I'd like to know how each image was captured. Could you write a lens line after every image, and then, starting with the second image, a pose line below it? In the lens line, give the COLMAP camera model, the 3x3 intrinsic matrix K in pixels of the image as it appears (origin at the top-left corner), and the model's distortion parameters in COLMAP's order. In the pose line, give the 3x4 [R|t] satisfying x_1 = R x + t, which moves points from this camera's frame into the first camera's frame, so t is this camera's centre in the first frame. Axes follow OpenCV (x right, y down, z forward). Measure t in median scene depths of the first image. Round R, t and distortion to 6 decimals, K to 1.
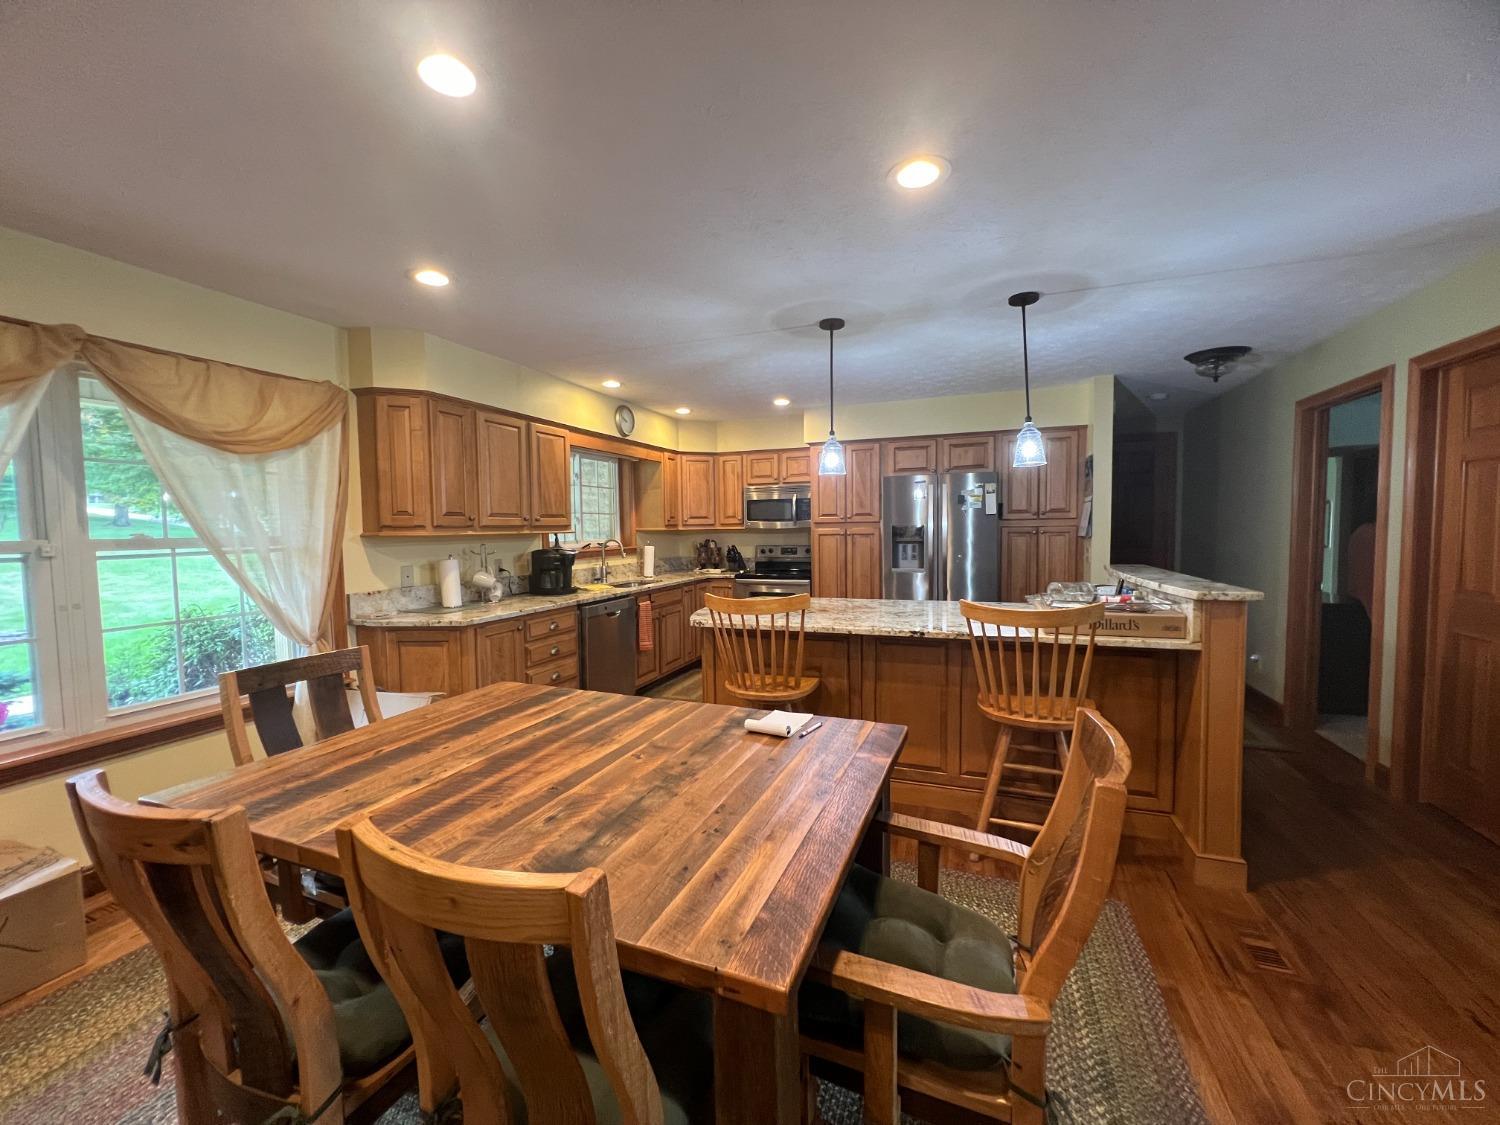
lens RADIAL K [[603.2, 0, 753.3], [0, 603.2, 560.7], [0, 0, 1]] dist [-0.000448, 0.000007]
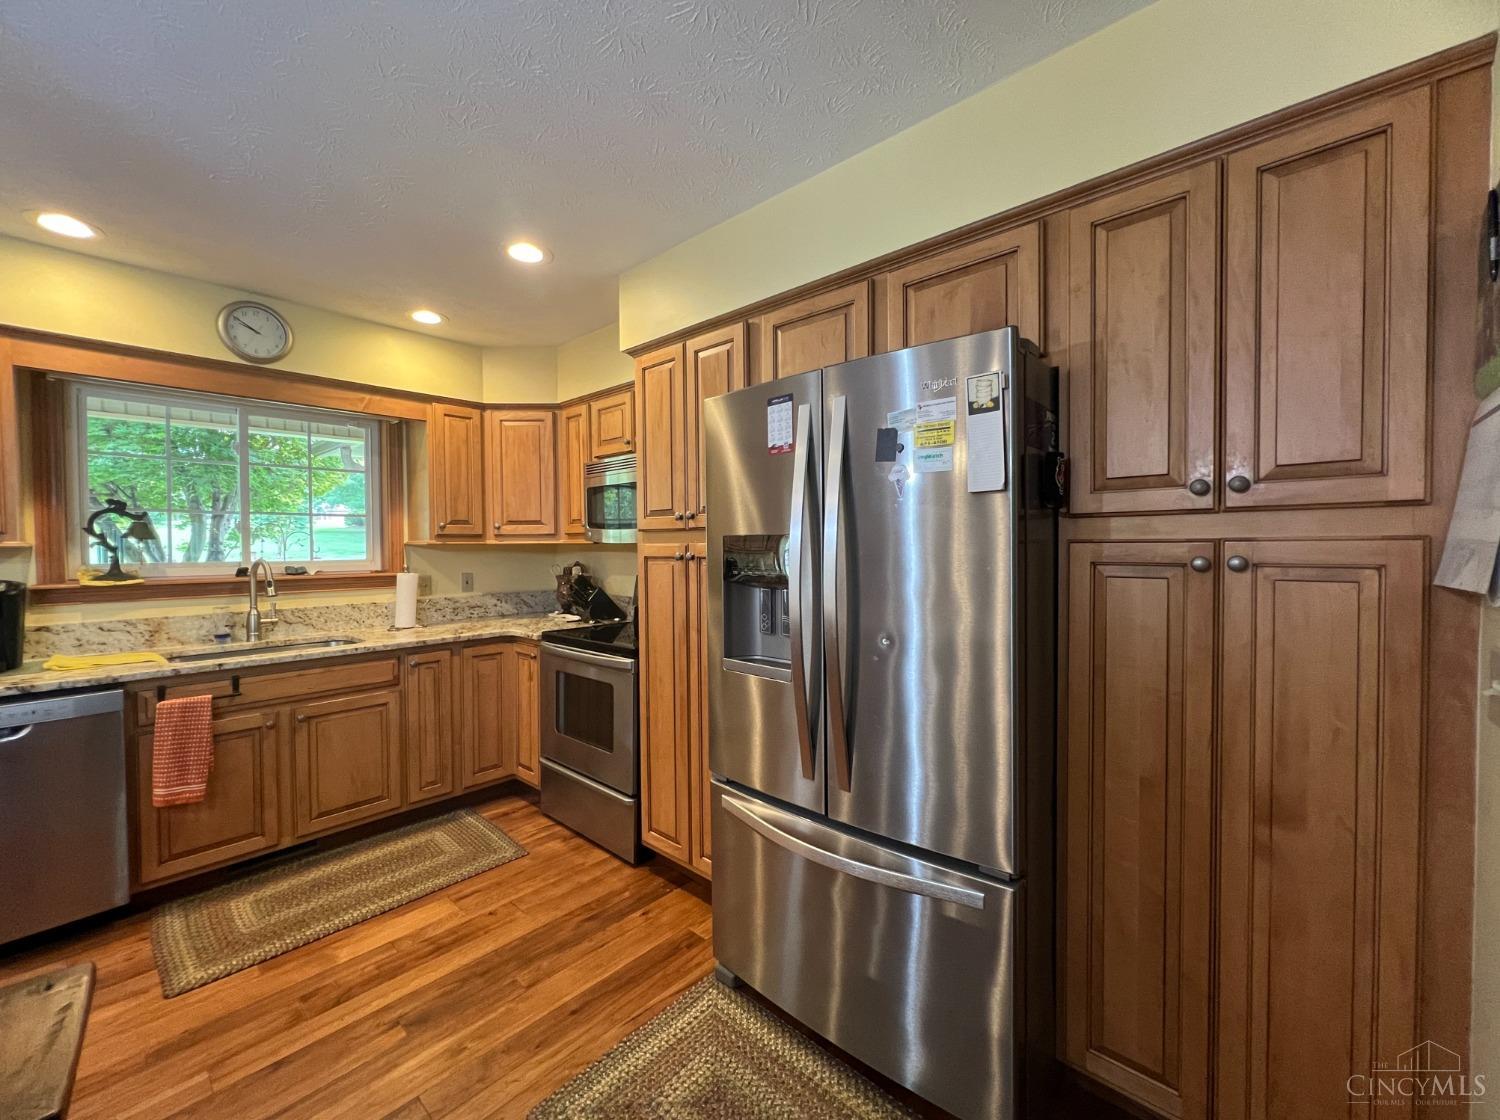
lens RADIAL K [[607.5, 0, 749.9], [0, 607.5, 560.1], [0, 0, 1]] dist [-0.000319, 0.000032]
pose [[0.930842, 0.016802, -0.365035, 0.369838], [-0.026453, 0.999420, -0.021454, -0.036866], [0.364463, 0.029627, 0.930746, 0.673288]]
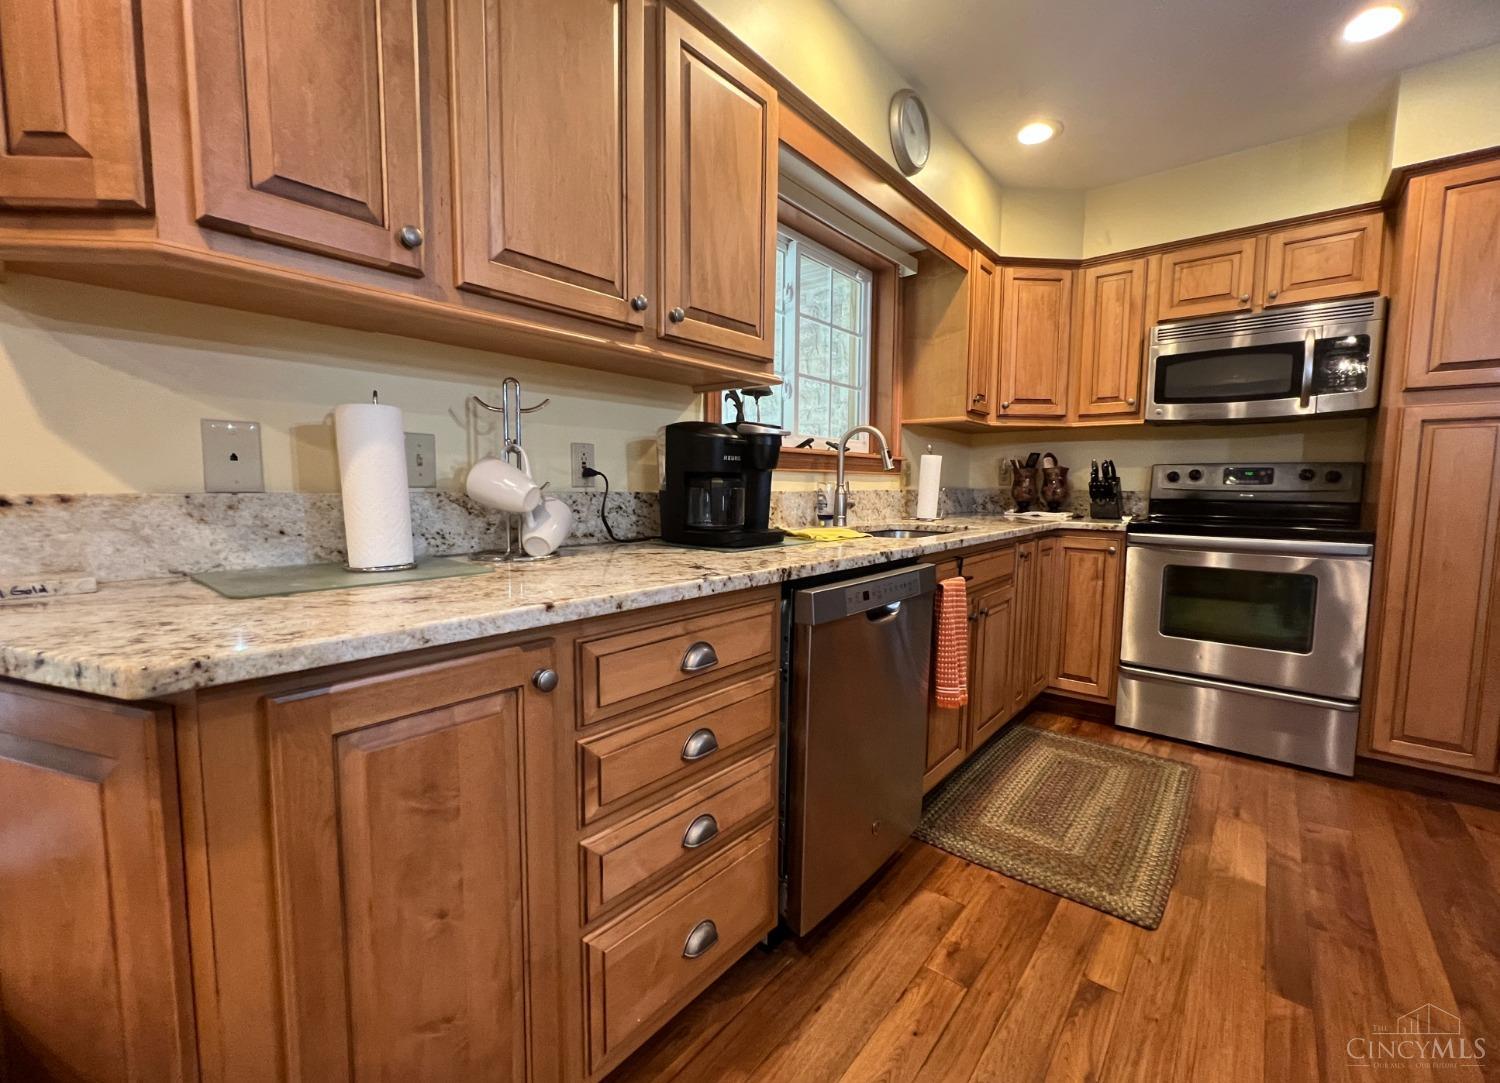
lens RADIAL K [[623.2, 0, 752.9], [0, 623.2, 542.2], [0, 0, 1]] dist [-0.000061, 0.000146]
pose [[0.946004, 0.049078, -0.320419, -0.163352], [-0.036989, 0.998359, 0.043711, 0.031311], [0.322039, -0.029499, 0.946267, 0.554382]]
